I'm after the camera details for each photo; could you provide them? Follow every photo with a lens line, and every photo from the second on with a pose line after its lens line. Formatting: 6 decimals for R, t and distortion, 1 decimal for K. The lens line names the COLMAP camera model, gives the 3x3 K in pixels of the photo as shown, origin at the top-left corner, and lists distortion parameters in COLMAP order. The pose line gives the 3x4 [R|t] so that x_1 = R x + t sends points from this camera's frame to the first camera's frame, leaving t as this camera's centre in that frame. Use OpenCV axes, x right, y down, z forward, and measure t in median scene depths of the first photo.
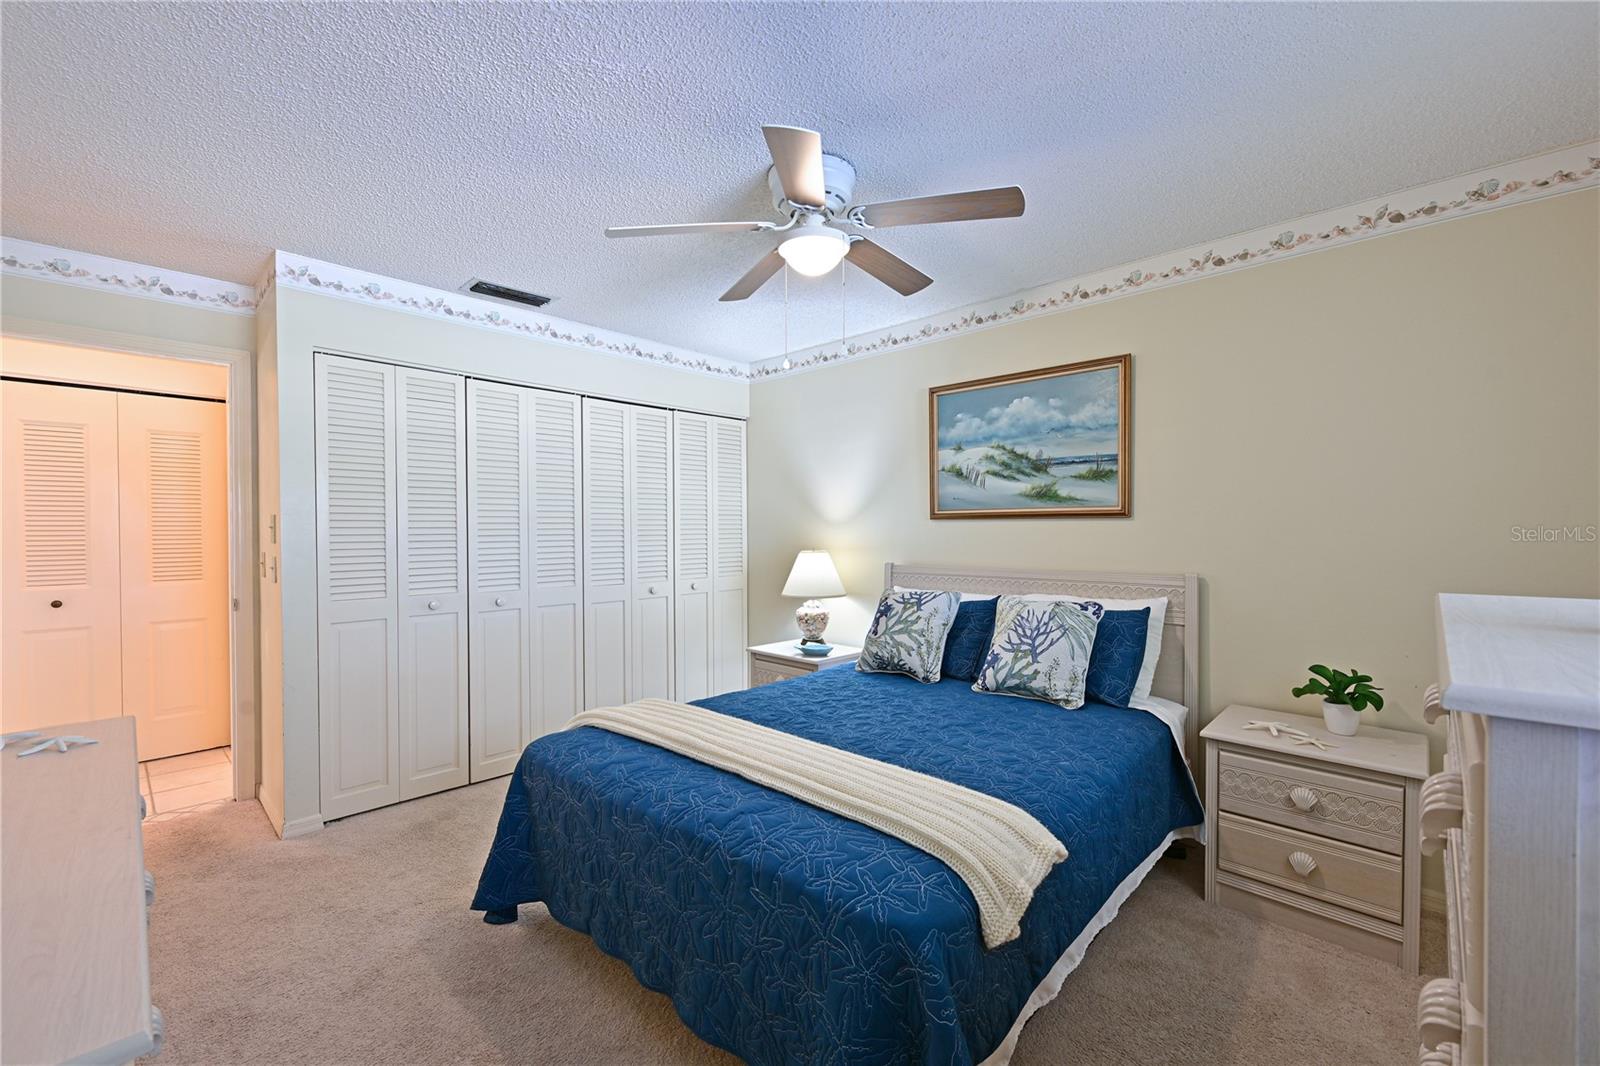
lens RADIAL K [[653.6, 0, 808.7], [0, 653.6, 543.2], [0, 0, 1]] dist [0.011812, 0.000120]
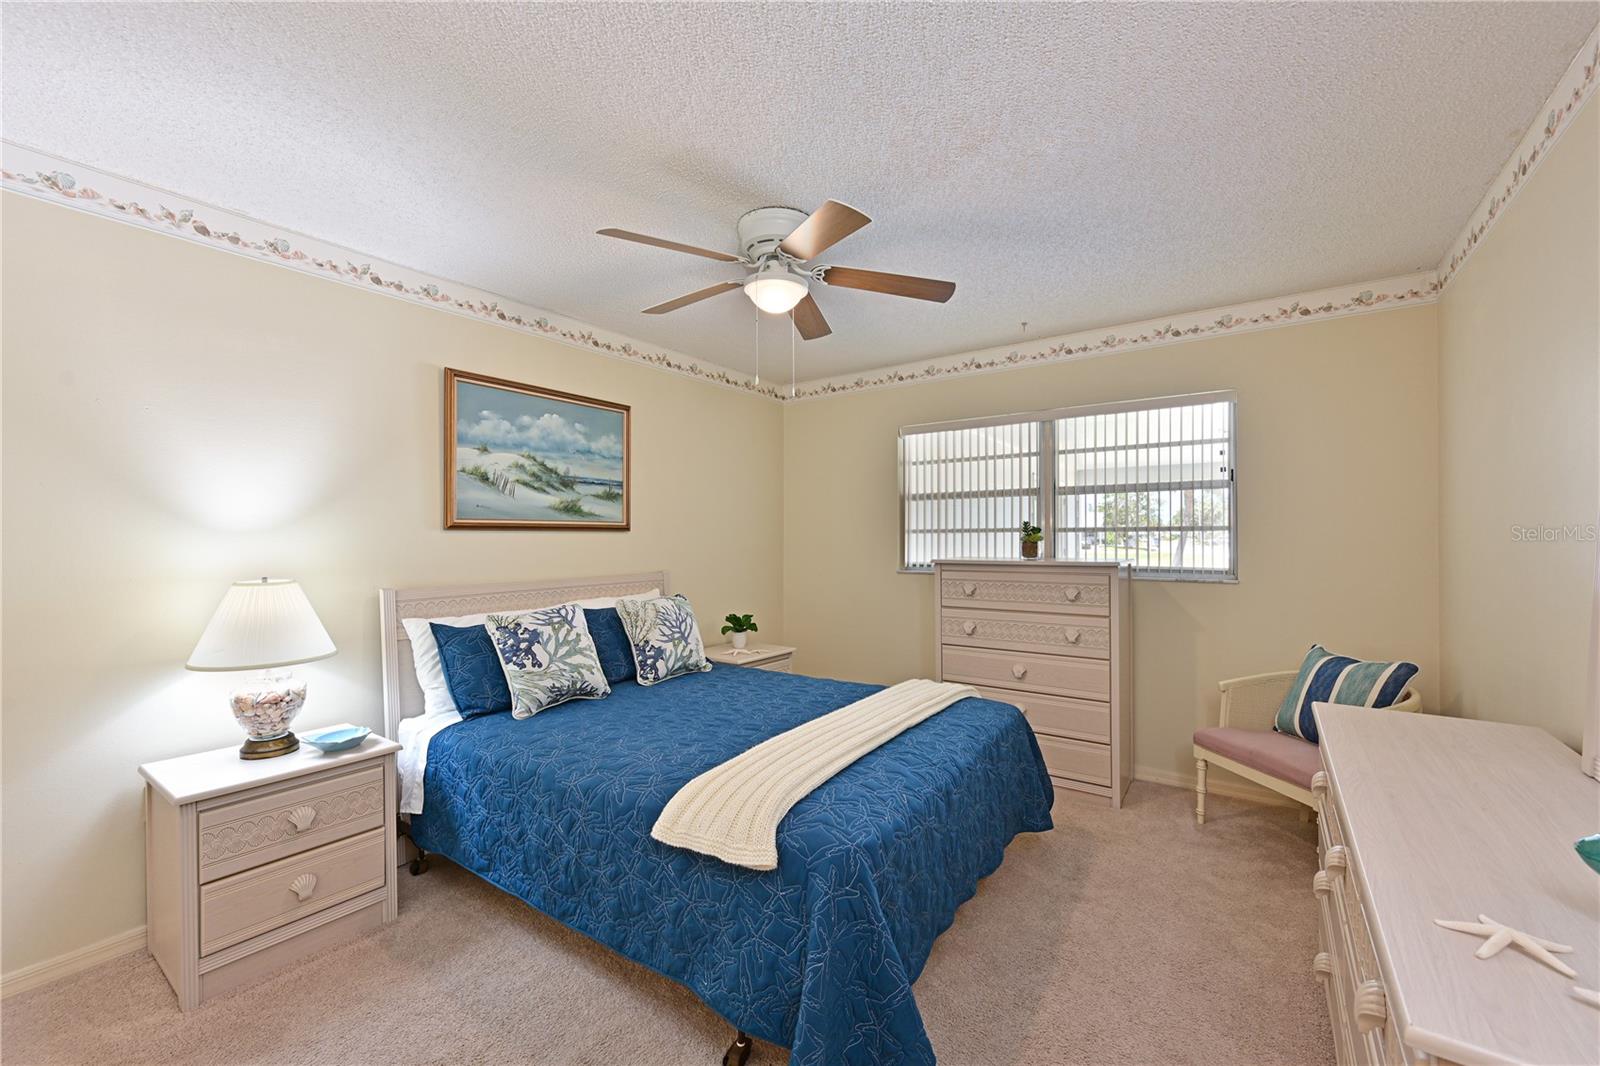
lens RADIAL K [[653.6, 0, 808.7], [0, 653.6, 543.2], [0, 0, 1]] dist [0.011812, 0.000120]
pose [[-0.139554, 0.005989, 0.990196, -0.754492], [0.041148, 0.999153, -0.000244, -0.001996], [-0.989359, 0.040710, -0.139682, 0.756835]]
